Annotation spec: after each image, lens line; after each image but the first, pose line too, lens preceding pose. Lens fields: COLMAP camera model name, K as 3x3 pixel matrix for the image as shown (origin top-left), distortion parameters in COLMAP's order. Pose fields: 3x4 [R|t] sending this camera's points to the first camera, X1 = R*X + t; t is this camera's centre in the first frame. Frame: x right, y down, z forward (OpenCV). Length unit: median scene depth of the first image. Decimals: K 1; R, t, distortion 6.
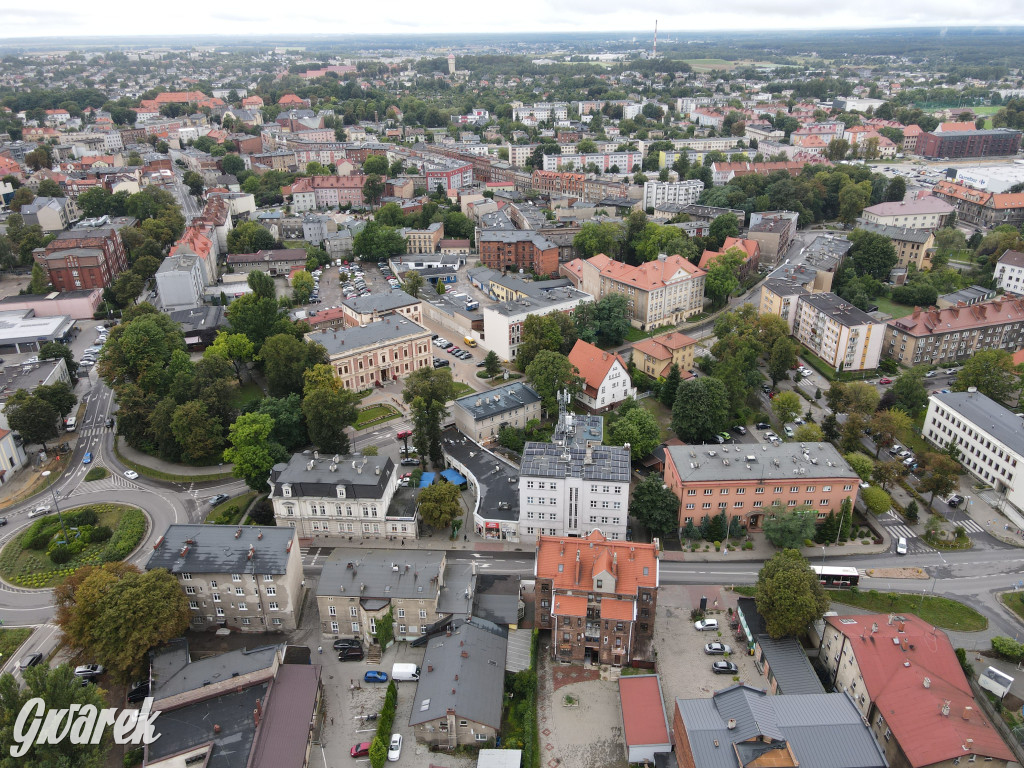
lens RADIAL K [[746.9, 0, 510.7], [0, 746.9, 384.1], [0, 0, 1]] dist [-0.000244, 0.028854]
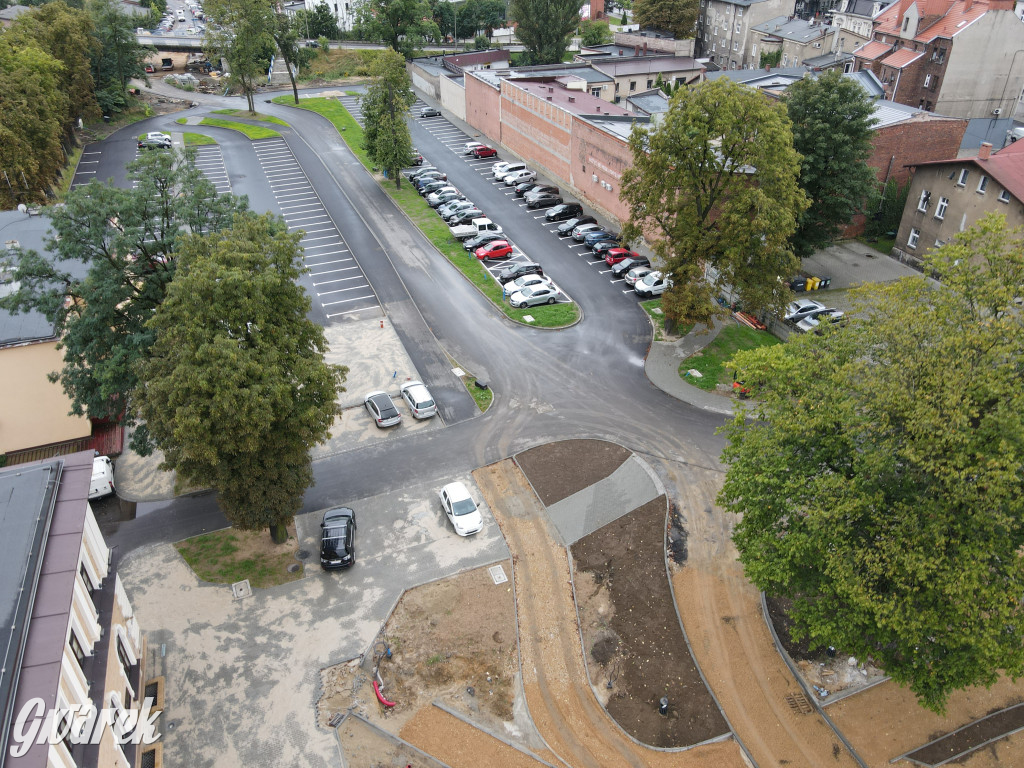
lens RADIAL K [[751.0, 0, 511.3], [0, 751.0, 379.4], [0, 0, 1]] dist [-0.001099, 0.034817]
pose [[0.252015, 0.518146, -0.817321, 0.648272], [-0.411858, 0.821701, 0.393929, 0.314868], [0.875706, 0.237344, 0.420484, 0.241015]]
